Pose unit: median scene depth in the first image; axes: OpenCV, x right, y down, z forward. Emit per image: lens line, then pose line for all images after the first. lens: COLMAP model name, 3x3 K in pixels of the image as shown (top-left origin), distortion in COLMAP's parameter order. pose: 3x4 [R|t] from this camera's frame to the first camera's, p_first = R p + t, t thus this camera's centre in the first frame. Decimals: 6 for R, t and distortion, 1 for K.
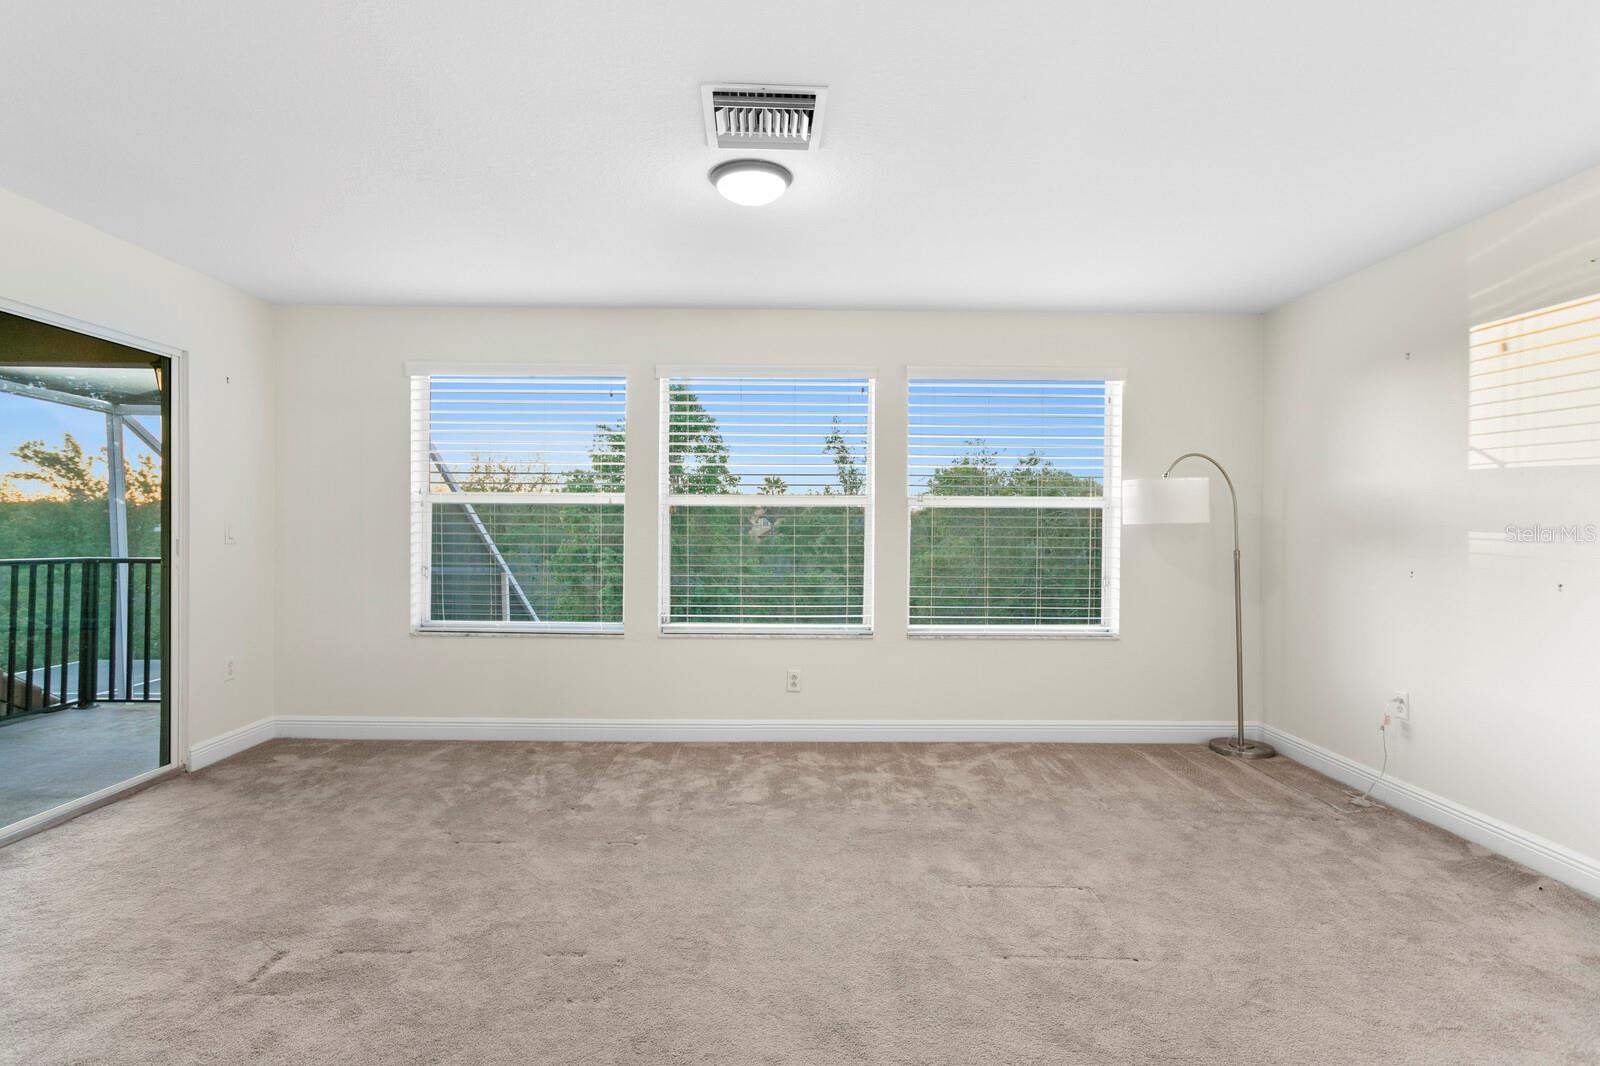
lens RADIAL K [[761.4, 0, 799.6], [0, 761.4, 539.3], [0, 0, 1]] dist [0.000819, 0.000717]
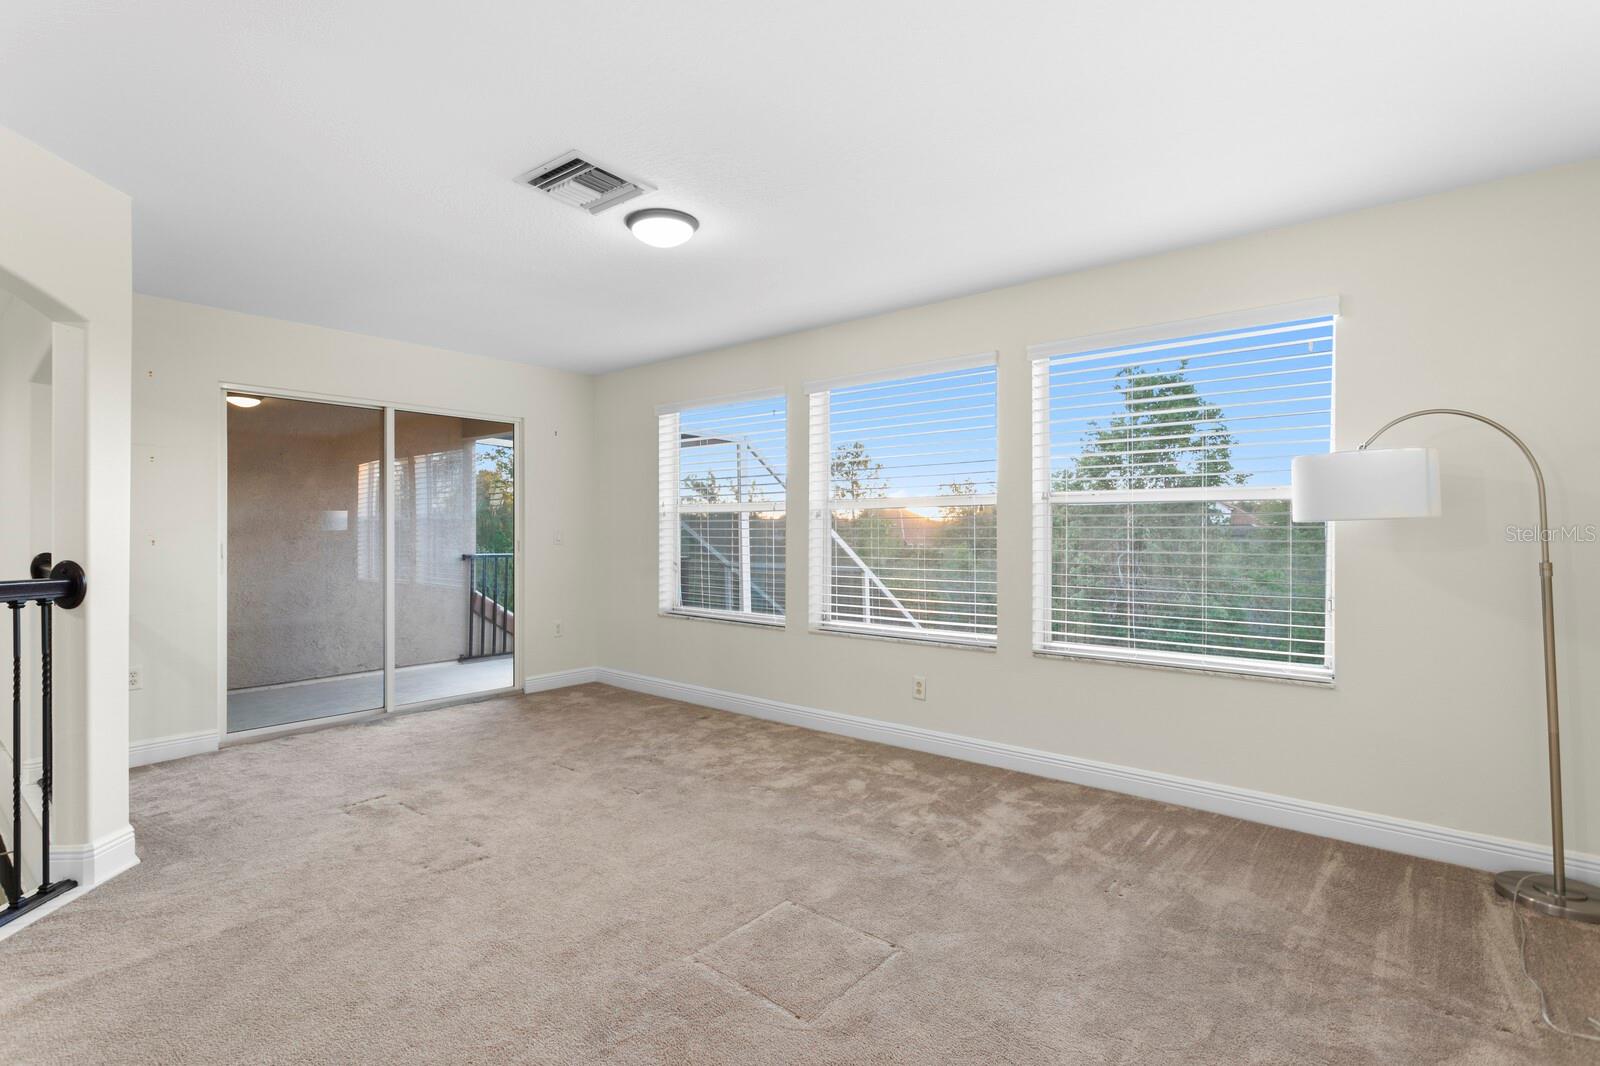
lens RADIAL K [[759.9, 0, 798.1], [0, 759.9, 550.5], [0, 0, 1]] dist [0.003481, 0.000634]
pose [[0.762175, 0.008473, -0.647315, 0.590297], [-0.001436, 0.999934, 0.011399, -0.000735], [0.647369, -0.007758, 0.762137, 0.191050]]
